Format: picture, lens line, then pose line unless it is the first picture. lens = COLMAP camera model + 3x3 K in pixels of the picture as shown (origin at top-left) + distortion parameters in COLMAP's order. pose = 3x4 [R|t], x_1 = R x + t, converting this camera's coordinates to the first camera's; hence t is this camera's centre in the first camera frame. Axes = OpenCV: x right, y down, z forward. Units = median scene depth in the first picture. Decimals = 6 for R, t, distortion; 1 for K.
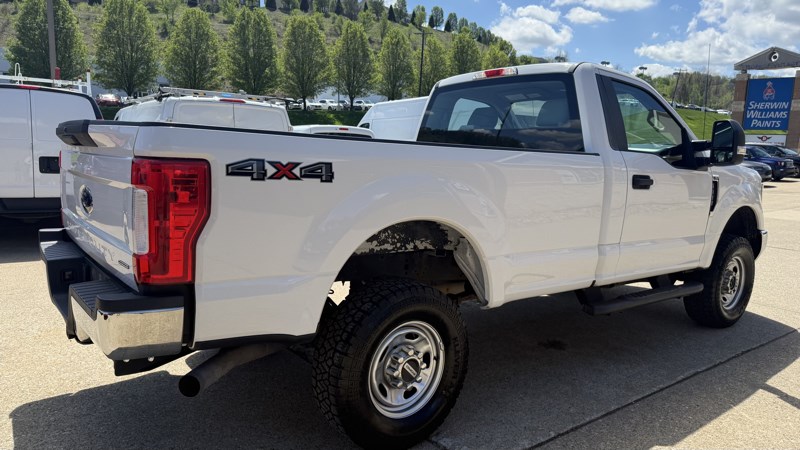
lens RADIAL K [[568.2, 0, 397.9], [0, 568.2, 224.5], [0, 0, 1]] dist [0.049344, -0.054230]
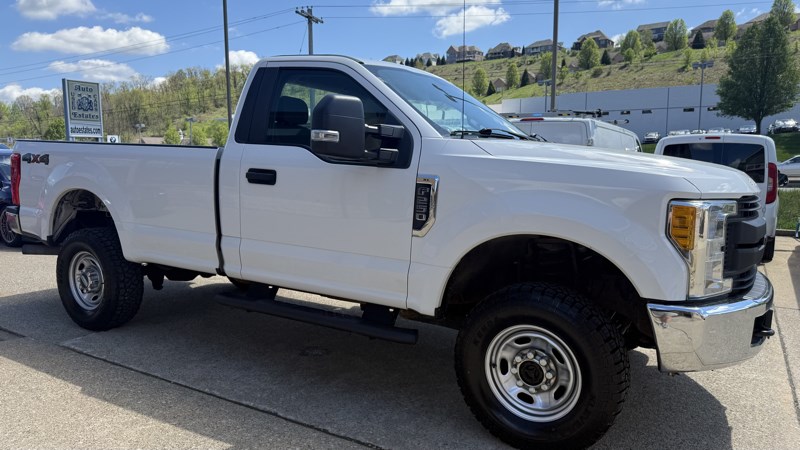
lens RADIAL K [[568.2, 0, 392.1], [0, 568.2, 228.1], [0, 0, 1]] dist [0.049344, -0.054230]
pose [[0.360967, 0.083525, -0.928831, 1.338877], [-0.128273, 0.990961, 0.039261, -0.053753], [0.923715, 0.104972, 0.368419, 0.852104]]
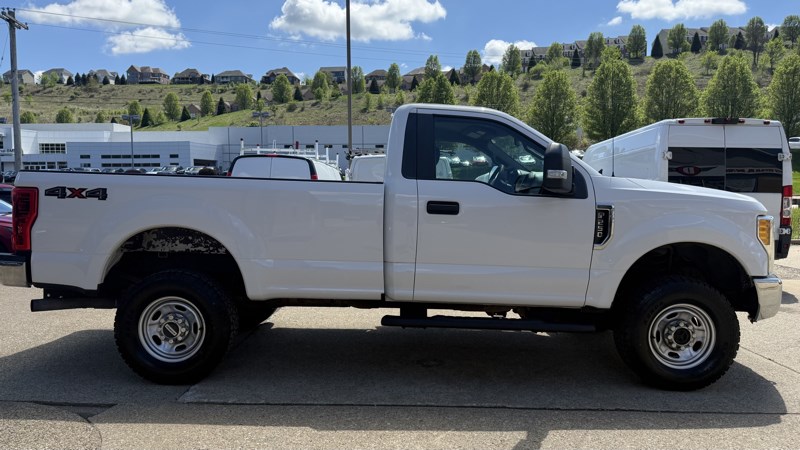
lens RADIAL K [[568.2, 0, 395.6], [0, 568.2, 217.5], [0, 0, 1]] dist [0.049344, -0.054230]
pose [[0.787861, 0.003812, -0.615841, 0.990327], [-0.068071, 0.994393, -0.080931, 0.034766], [0.612079, 0.105683, 0.783703, 0.117253]]
